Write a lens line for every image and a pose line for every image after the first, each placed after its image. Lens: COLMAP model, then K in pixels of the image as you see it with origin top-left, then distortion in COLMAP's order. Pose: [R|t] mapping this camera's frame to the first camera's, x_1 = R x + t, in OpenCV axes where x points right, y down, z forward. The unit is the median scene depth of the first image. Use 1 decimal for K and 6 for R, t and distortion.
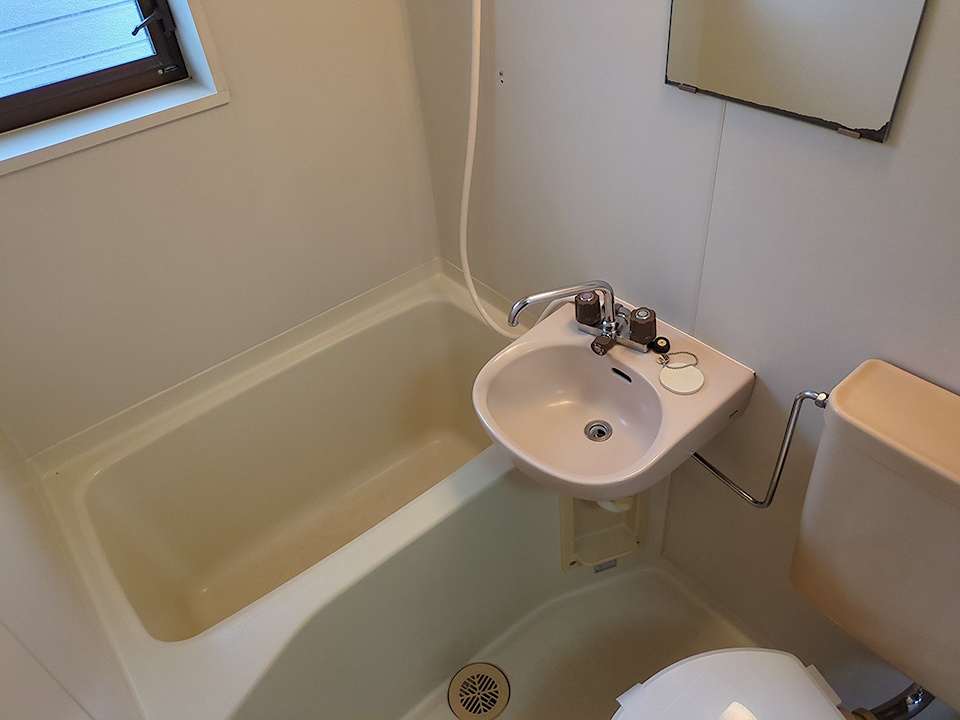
lens RADIAL K [[718.2, 0, 478.1], [0, 718.2, 360.6], [0, 0, 1]] dist [0.045147, -0.044415]
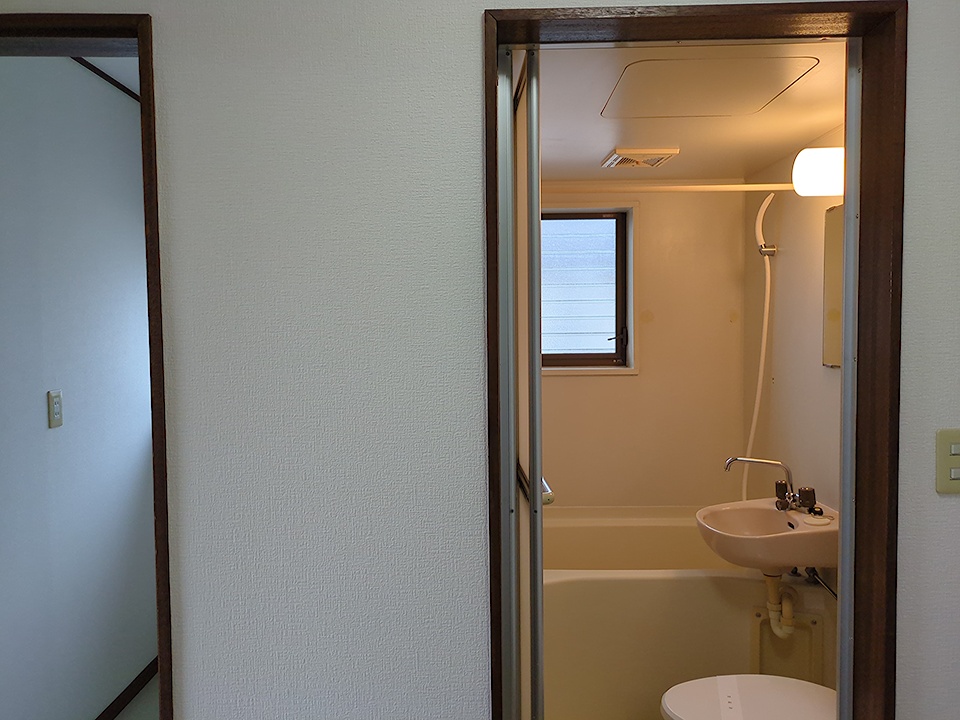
lens RADIAL K [[718.2, 0, 483.7], [0, 718.2, 356.9], [0, 0, 1]] dist [0.045147, -0.044415]
pose [[0.769614, 0.101990, -0.630311, 0.666367], [-0.454931, 0.780261, -0.429221, 0.755325], [0.448031, 0.617083, 0.646898, -0.636834]]
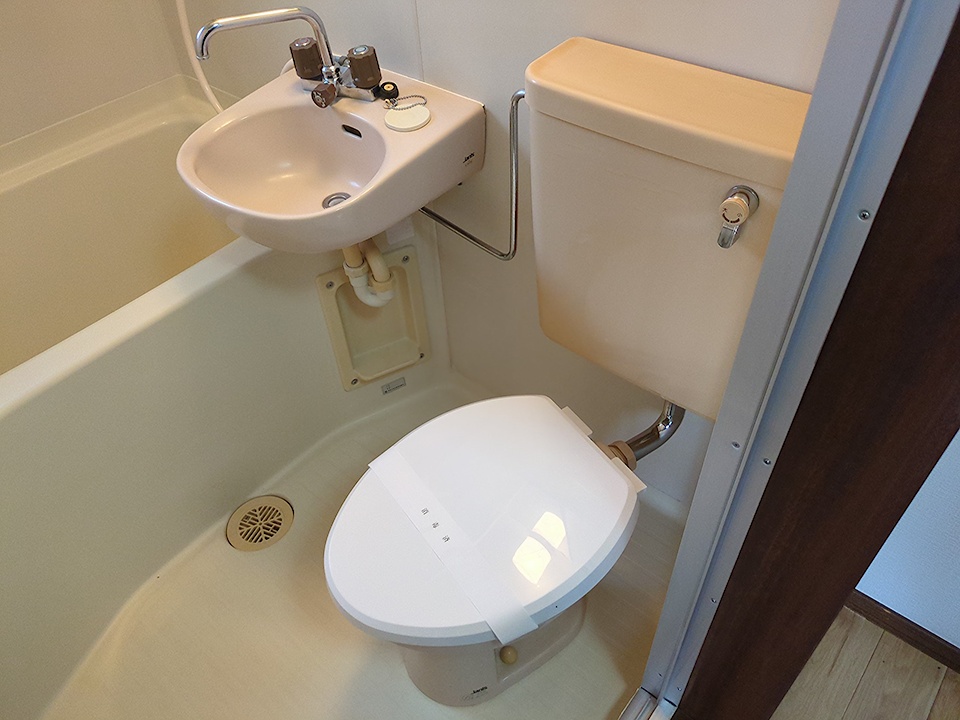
lens RADIAL K [[718.2, 0, 478.6], [0, 718.2, 371.7], [0, 0, 1]] dist [0.045147, -0.044415]
pose [[0.981351, -0.107143, 0.159597, 0.178971], [0.095524, 0.992304, 0.078794, 0.263788], [-0.166811, -0.062080, 0.984033, 0.062990]]
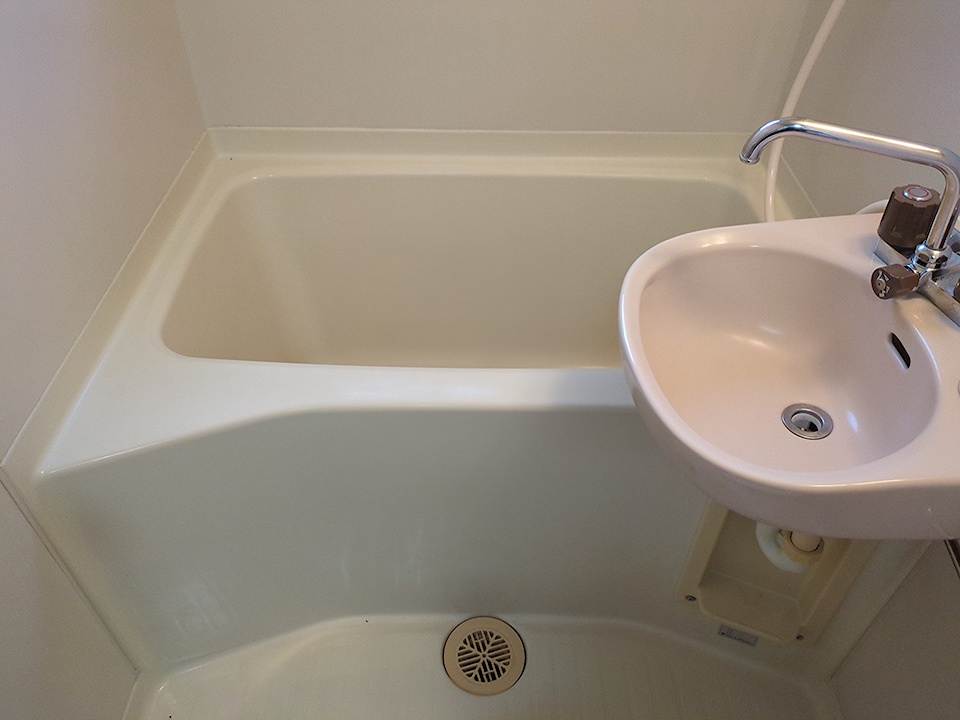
lens RADIAL K [[718.2, 0, 475.0], [0, 718.2, 350.1], [0, 0, 1]] dist [0.045147, -0.044415]
pose [[0.766396, 0.487934, -0.417802, 0.182552], [-0.463094, 0.870423, 0.167054, 0.077215], [0.445176, 0.065452, 0.893048, 0.369197]]
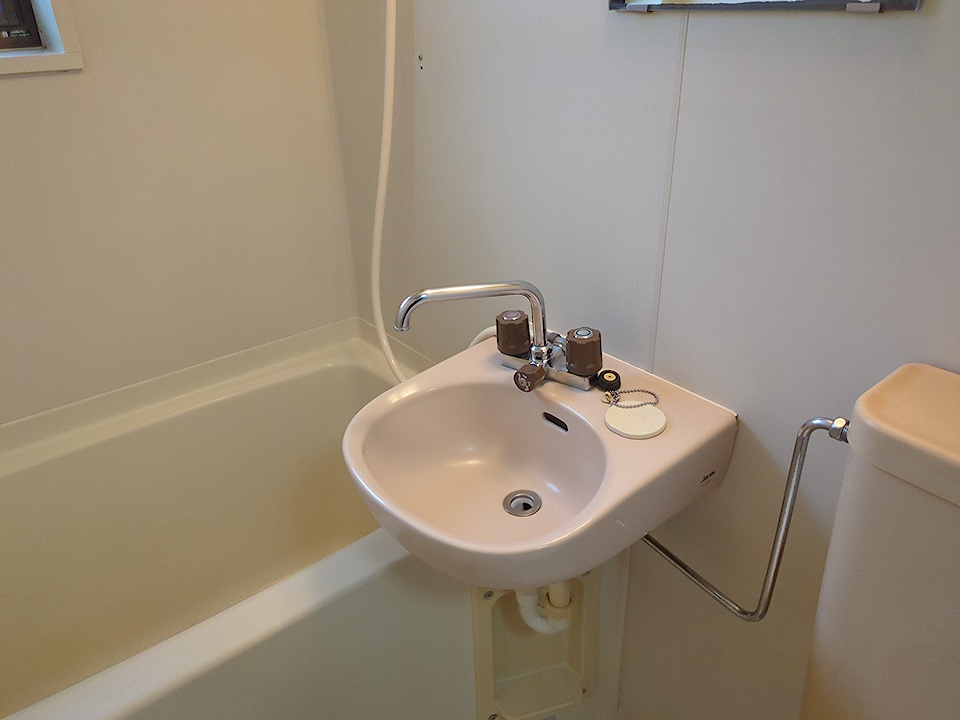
lens RADIAL K [[718.2, 0, 478.6], [0, 718.2, 368.8], [0, 0, 1]] dist [0.045147, -0.044415]
pose [[0.998120, 0.056242, 0.024349, 0.102016], [-0.049460, 0.973819, -0.221879, 0.132694], [-0.036190, 0.220257, 0.974770, 0.285434]]
